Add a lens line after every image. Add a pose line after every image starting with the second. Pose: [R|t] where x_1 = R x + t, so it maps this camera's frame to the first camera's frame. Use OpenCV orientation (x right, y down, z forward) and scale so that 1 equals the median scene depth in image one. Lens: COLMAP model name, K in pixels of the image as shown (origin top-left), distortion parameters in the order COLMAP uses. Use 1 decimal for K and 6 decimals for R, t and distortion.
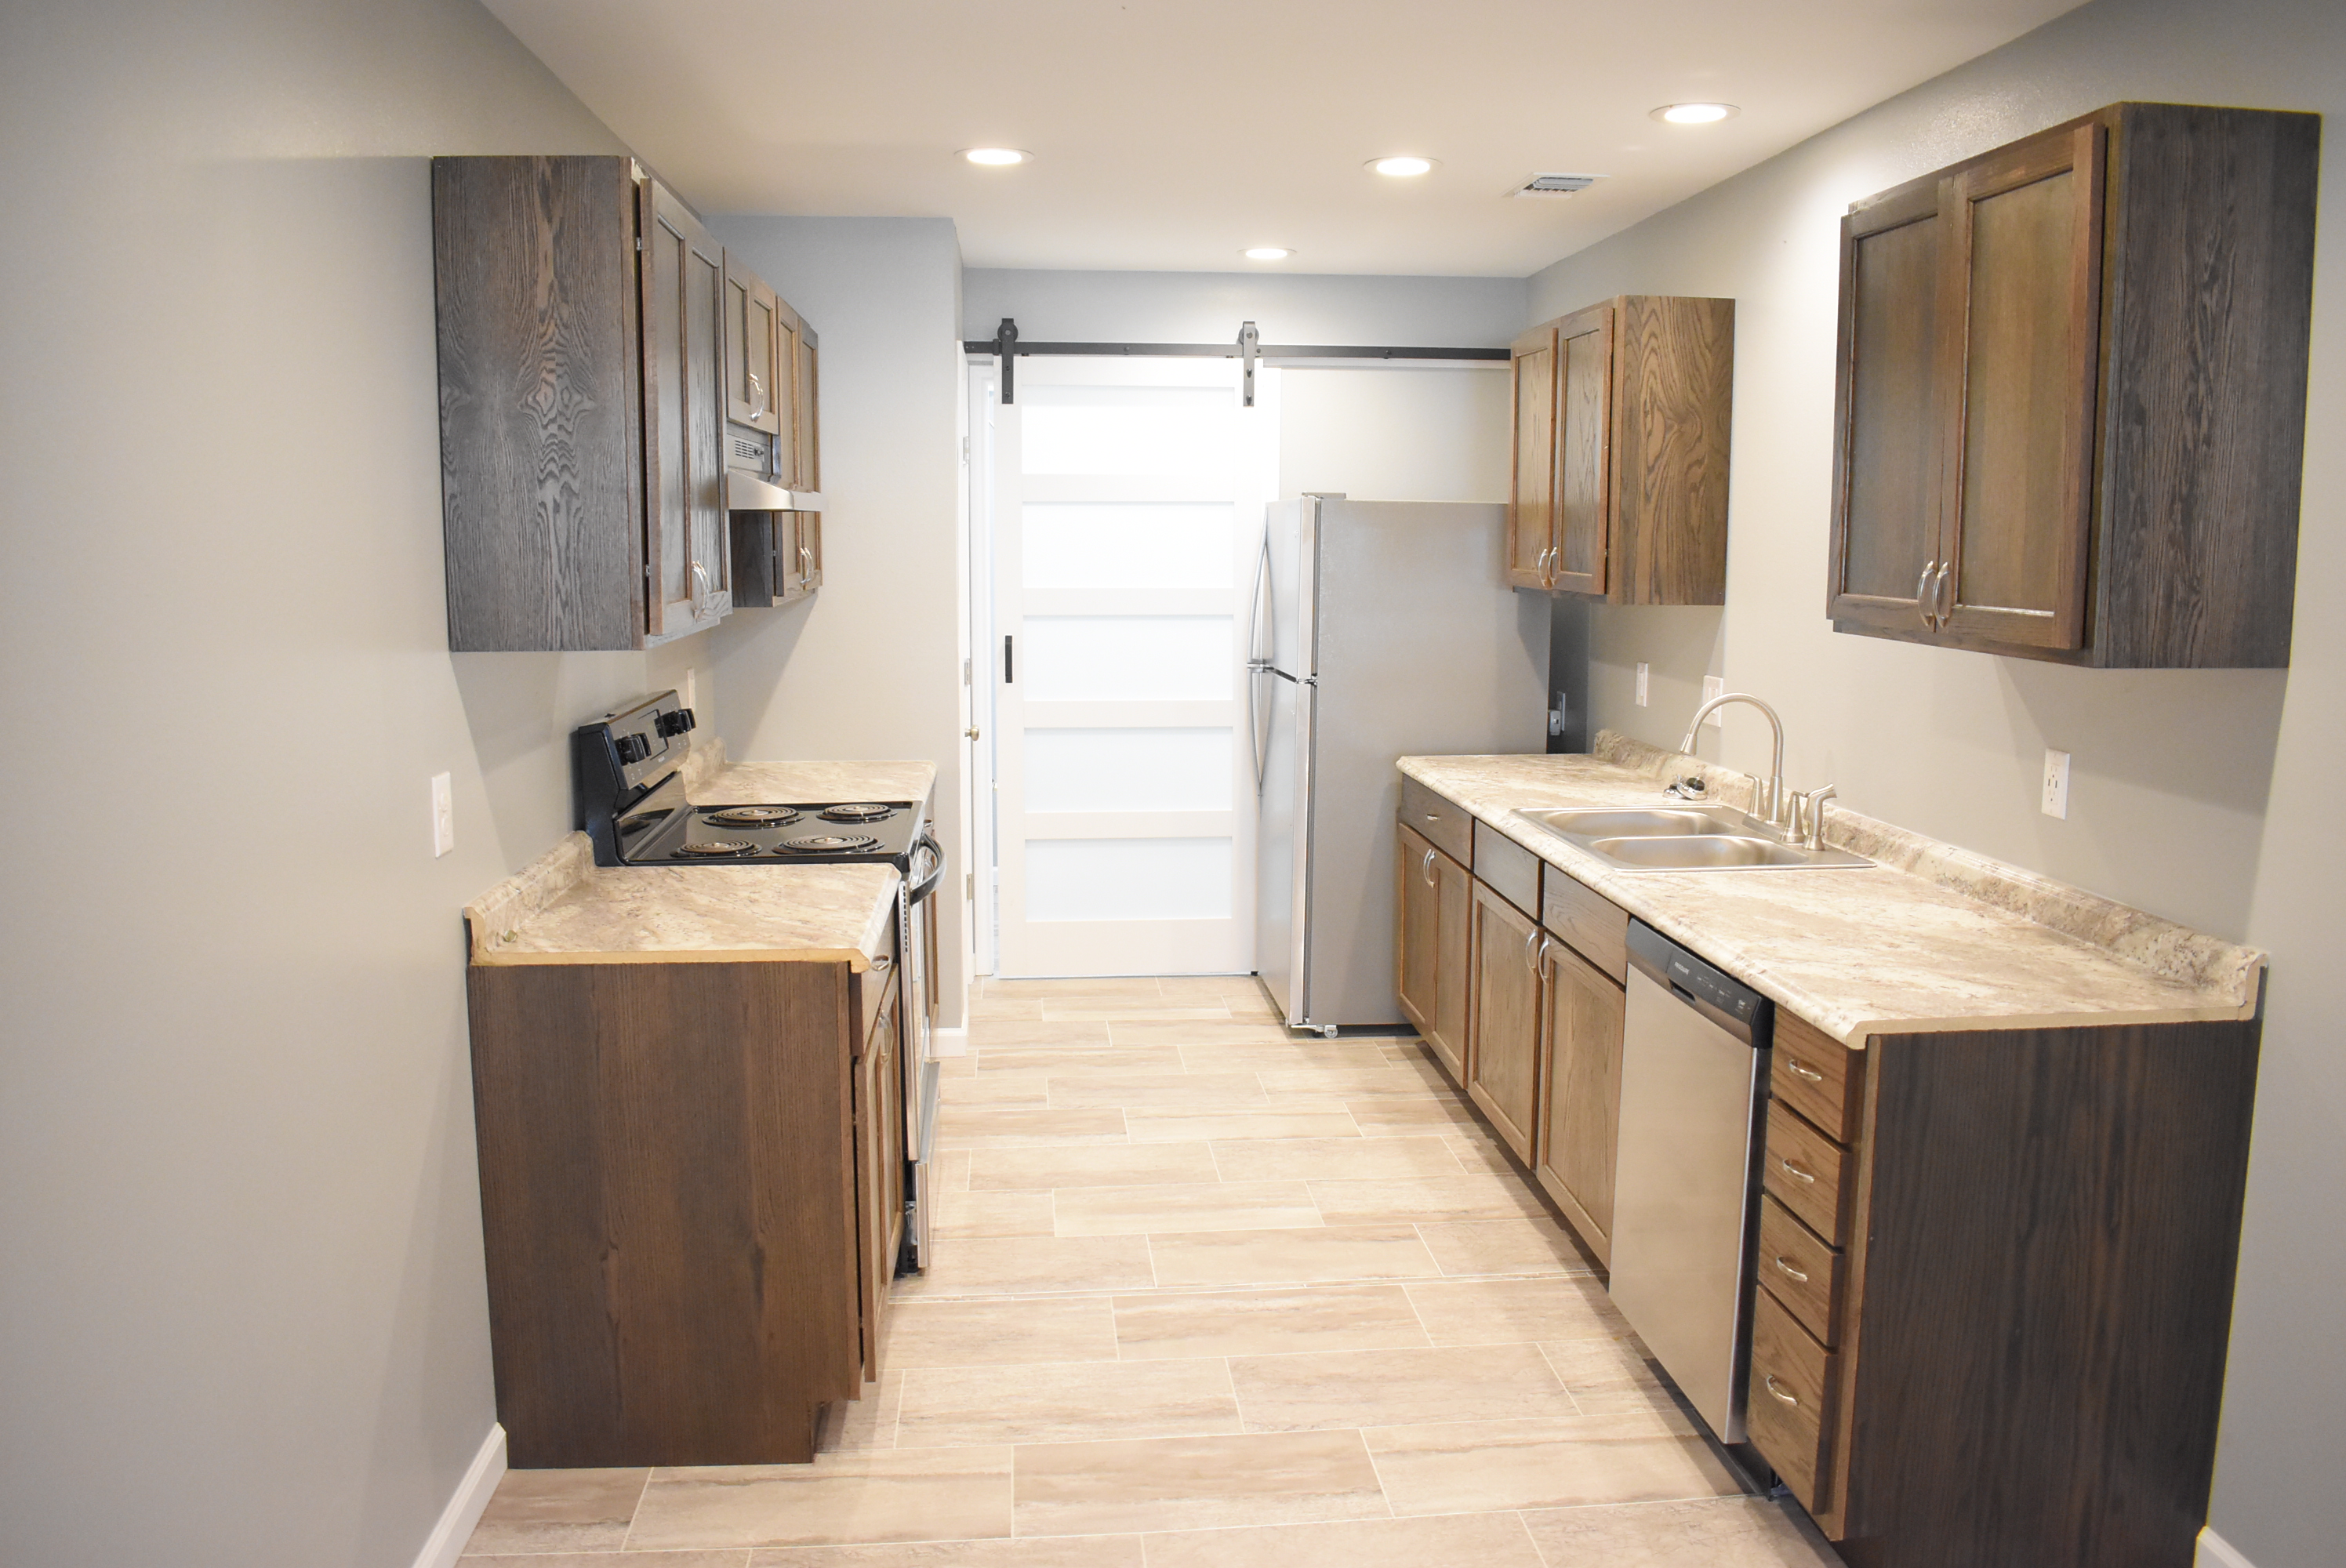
lens RADIAL K [[1835.7, 0, 1177.8], [0, 1835.7, 769.7], [0, 0, 1]] dist [-0.083934, -0.000389]
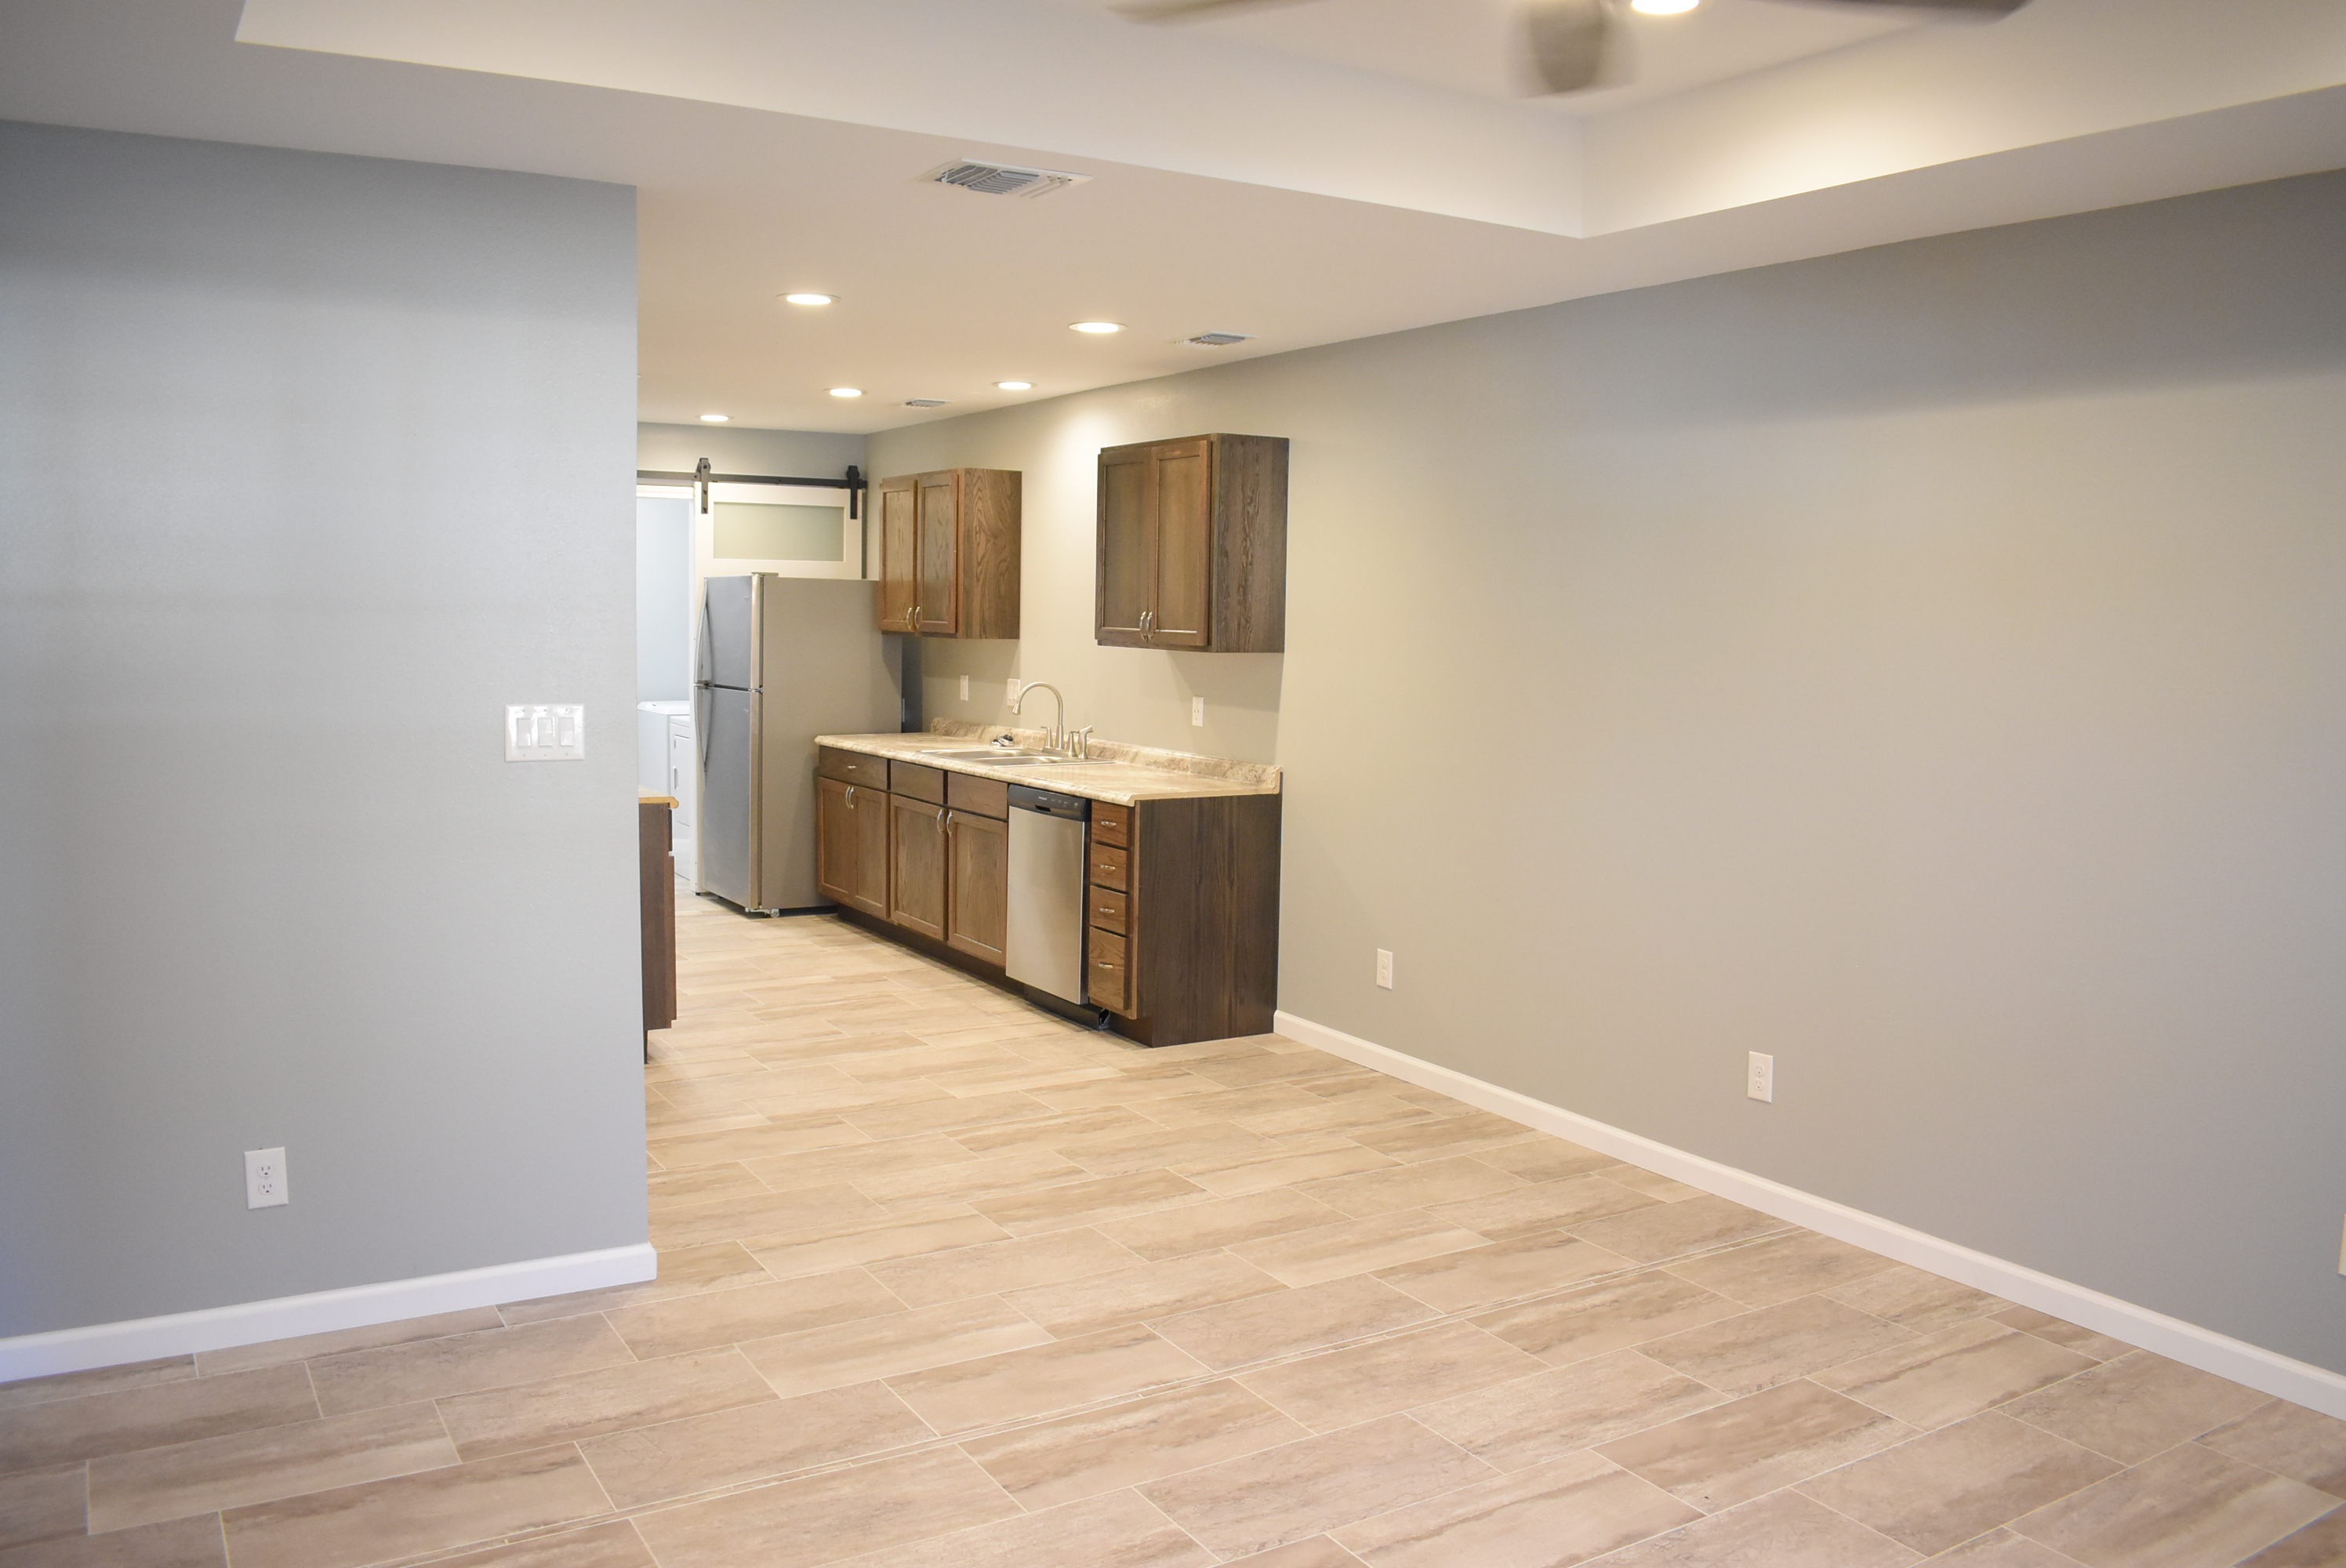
lens RADIAL K [[1835.7, 0, 1177.8], [0, 1835.7, 769.7], [0, 0, 1]] dist [-0.083934, -0.000389]
pose [[0.896183, -0.025797, 0.442935, -0.567027], [0.042185, 0.998740, -0.027185, 0.146334], [-0.441675, 0.043048, 0.896142, -1.069234]]
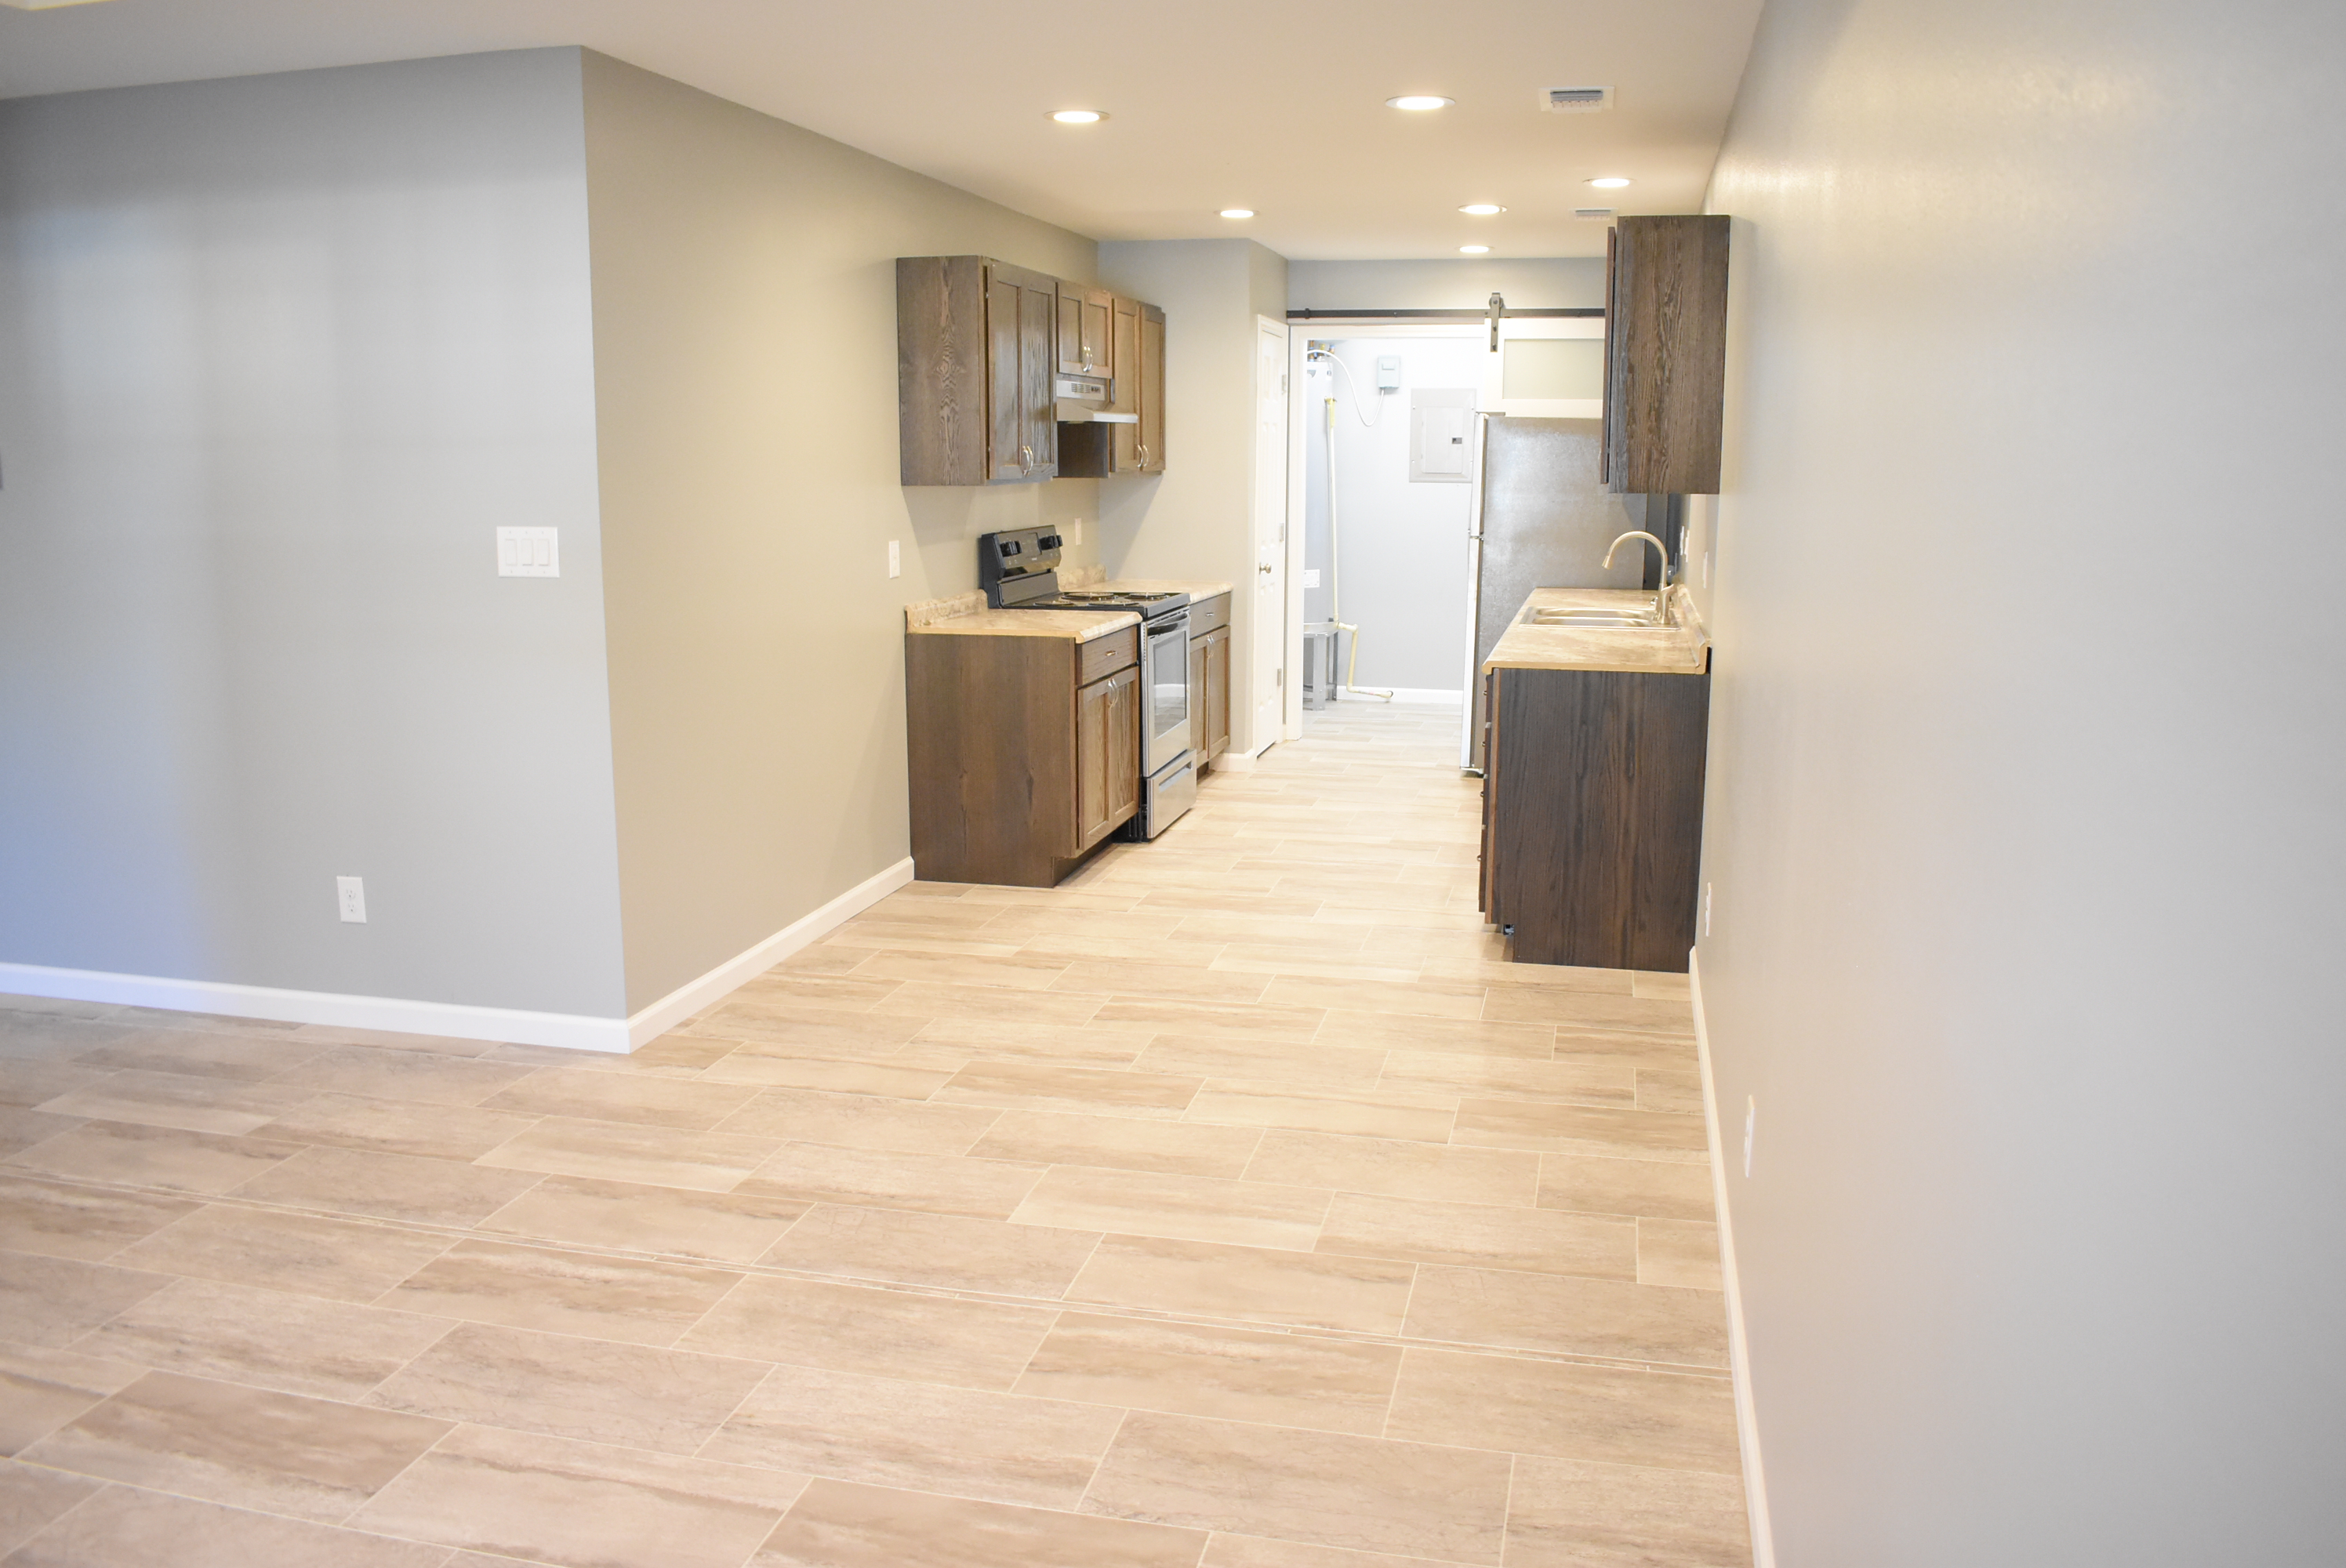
lens RADIAL K [[1820.7, 0, 1173.0], [0, 1820.7, 784.0], [0, 0, 1]] dist [-0.089035, -0.002229]
pose [[0.948565, 0.056697, -0.311463, 0.577473], [-0.040608, 0.997496, 0.057909, 0.145216], [0.313966, -0.042283, 0.948492, -0.931687]]
